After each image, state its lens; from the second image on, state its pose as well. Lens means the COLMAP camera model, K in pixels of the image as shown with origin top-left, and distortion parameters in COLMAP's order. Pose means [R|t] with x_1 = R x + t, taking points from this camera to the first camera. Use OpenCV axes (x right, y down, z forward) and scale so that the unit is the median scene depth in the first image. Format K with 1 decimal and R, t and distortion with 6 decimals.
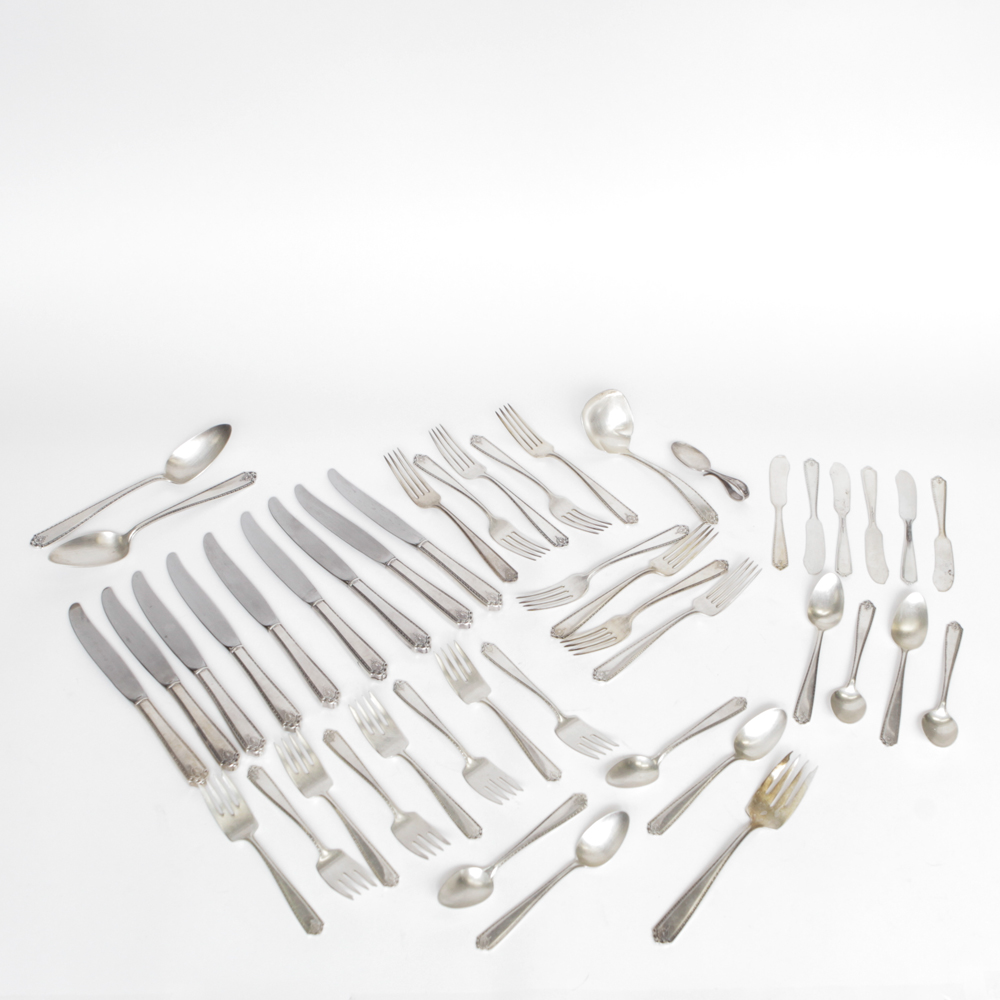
lens RADIAL K [[1583.1, 0, 504.1], [0, 1583.1, 497.9], [0, 0, 1]] dist [-0.100558, 0.000000]
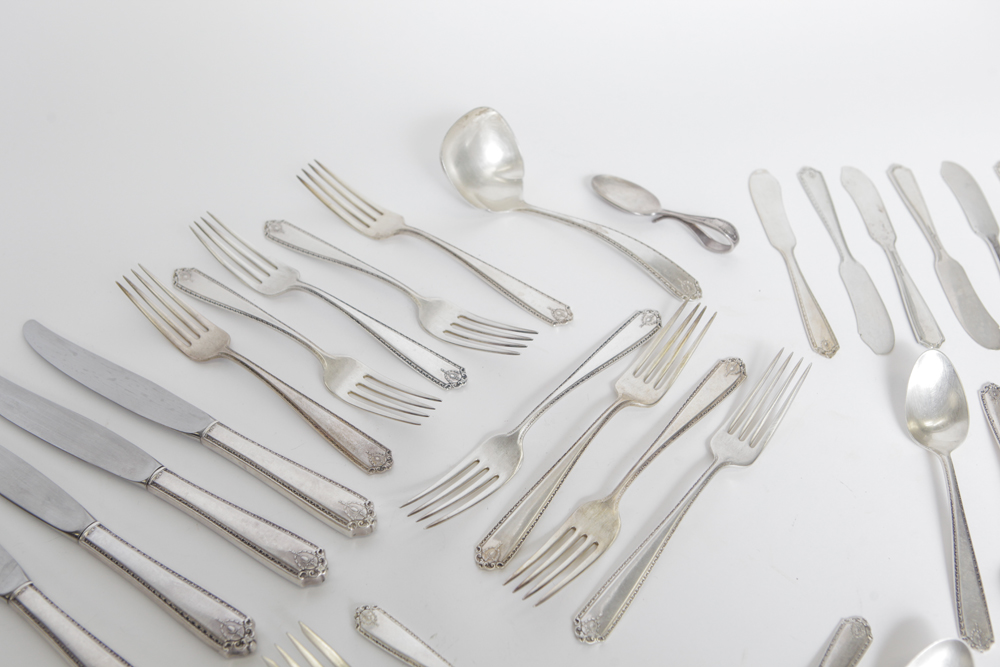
lens RADIAL K [[1153.8, 0, 500.2], [0, 1153.8, 331.8], [0, 0, 1]] dist [-0.001249, 0.000000]
pose [[0.972376, -0.182217, 0.145883, -0.005225], [0.172167, 0.981904, 0.078883, -0.018382], [-0.157617, -0.051587, 0.986152, 0.578119]]
